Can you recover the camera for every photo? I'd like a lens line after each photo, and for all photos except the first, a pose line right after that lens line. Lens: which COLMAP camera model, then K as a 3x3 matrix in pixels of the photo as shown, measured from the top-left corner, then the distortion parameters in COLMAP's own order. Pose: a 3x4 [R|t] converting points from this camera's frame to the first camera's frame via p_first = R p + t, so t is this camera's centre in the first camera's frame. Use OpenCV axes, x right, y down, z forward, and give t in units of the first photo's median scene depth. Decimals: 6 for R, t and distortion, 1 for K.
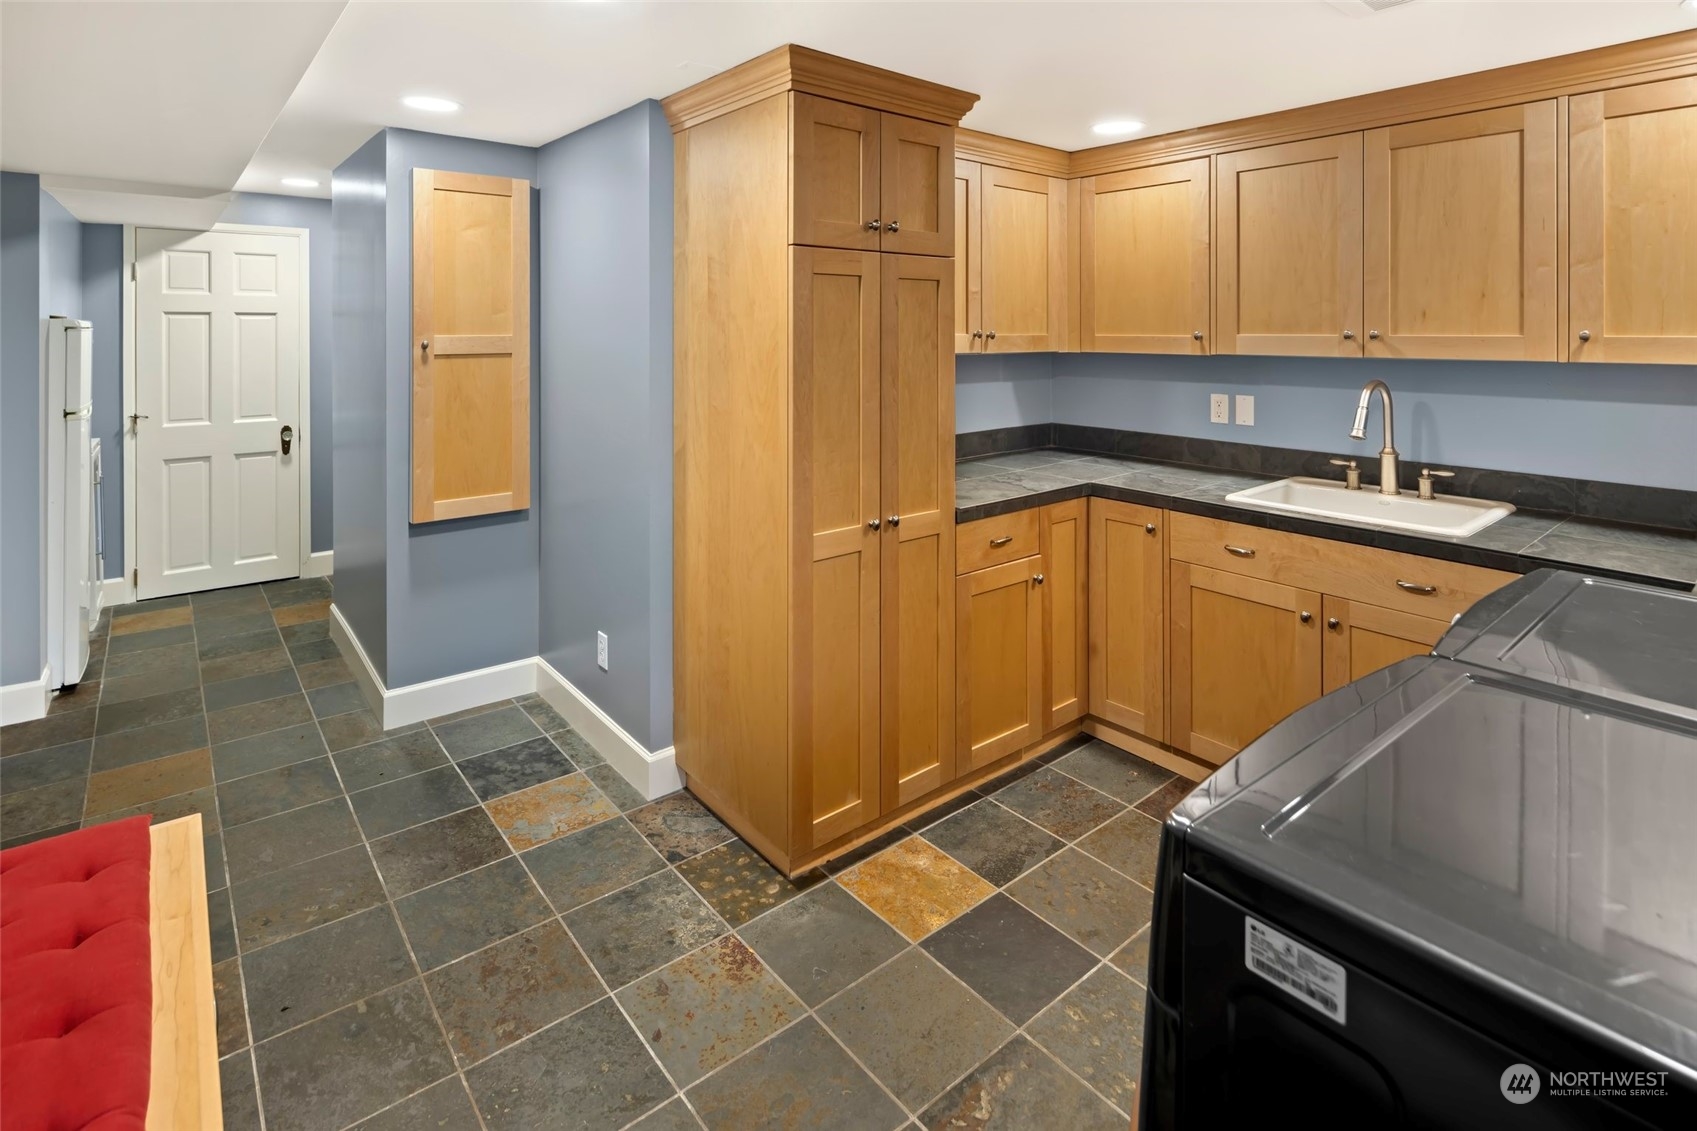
lens RADIAL K [[815.3, 0, 849.3], [0, 815.3, 583.1], [0, 0, 1]] dist [-0.001046, -0.000735]
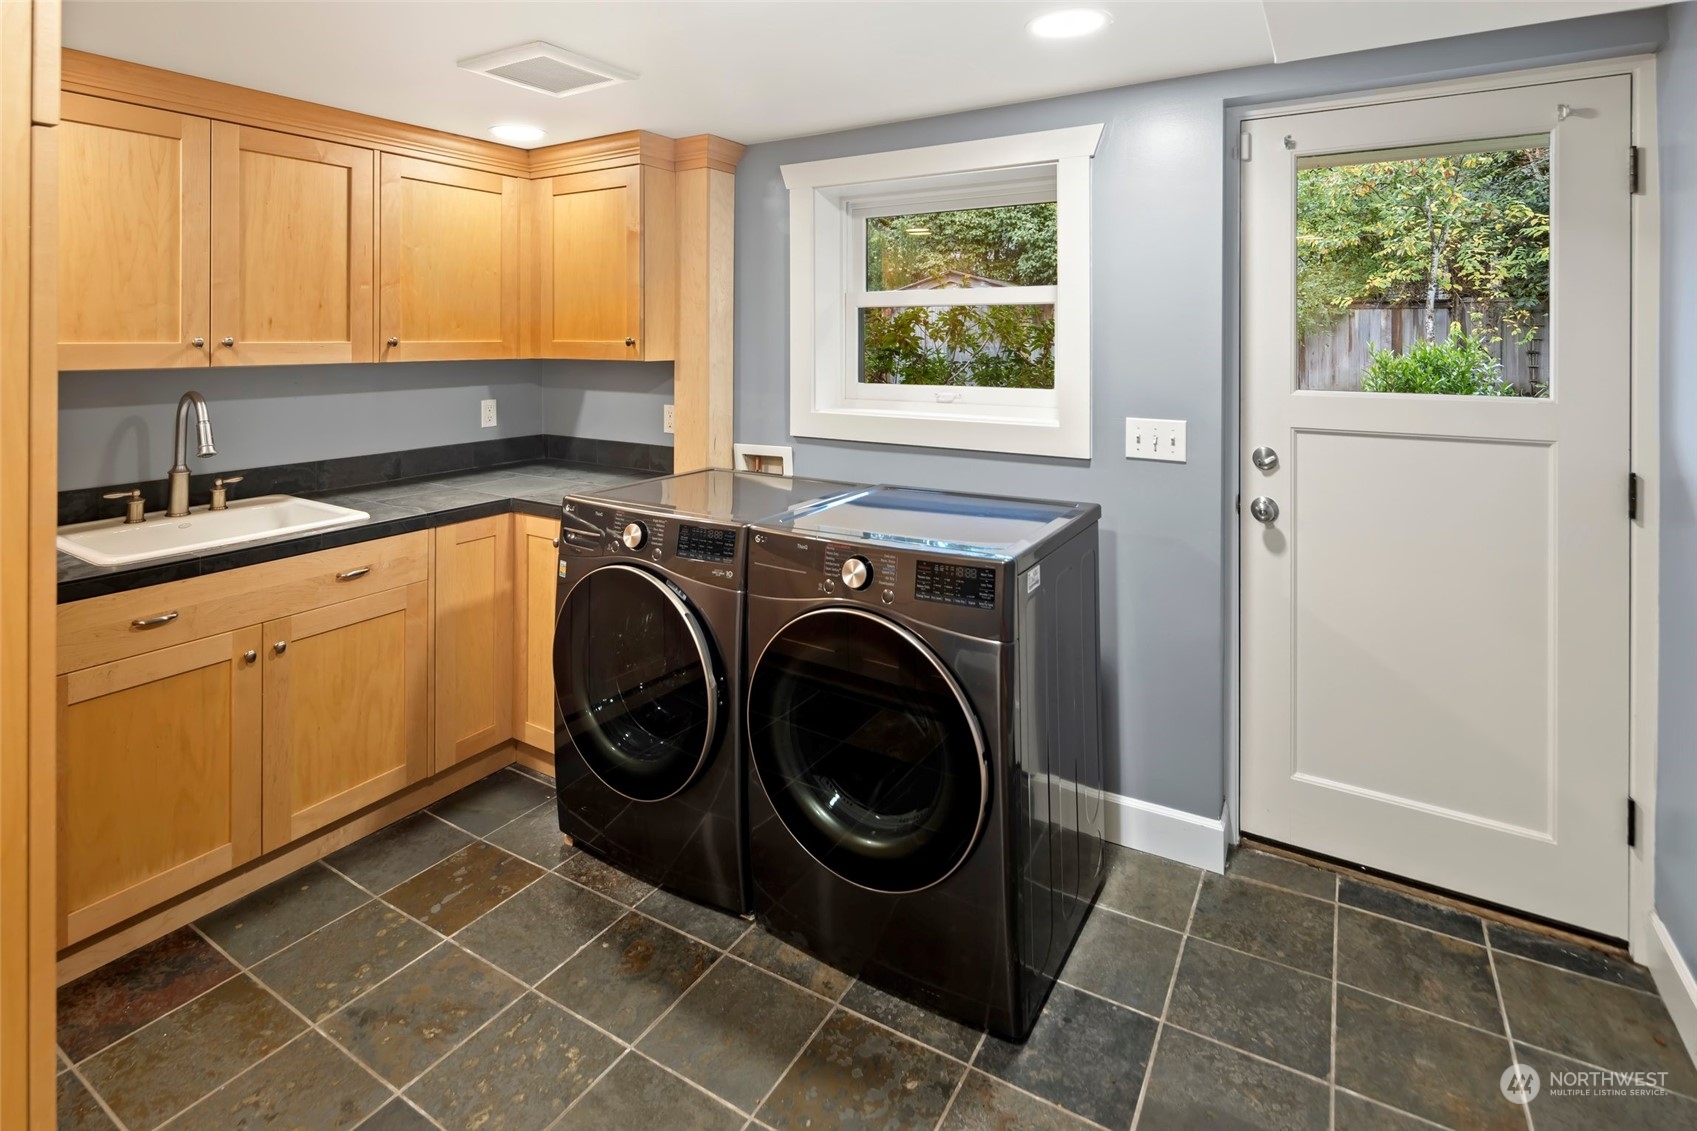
lens RADIAL K [[796.6, 0, 846.0], [0, 796.6, 583.0], [0, 0, 1]] dist [0.000403, -0.000036]
pose [[-0.337237, -0.274387, 0.900546, -0.511036], [0.277561, 0.885082, 0.373617, -0.207660], [-0.899573, 0.375954, -0.222323, 0.679967]]
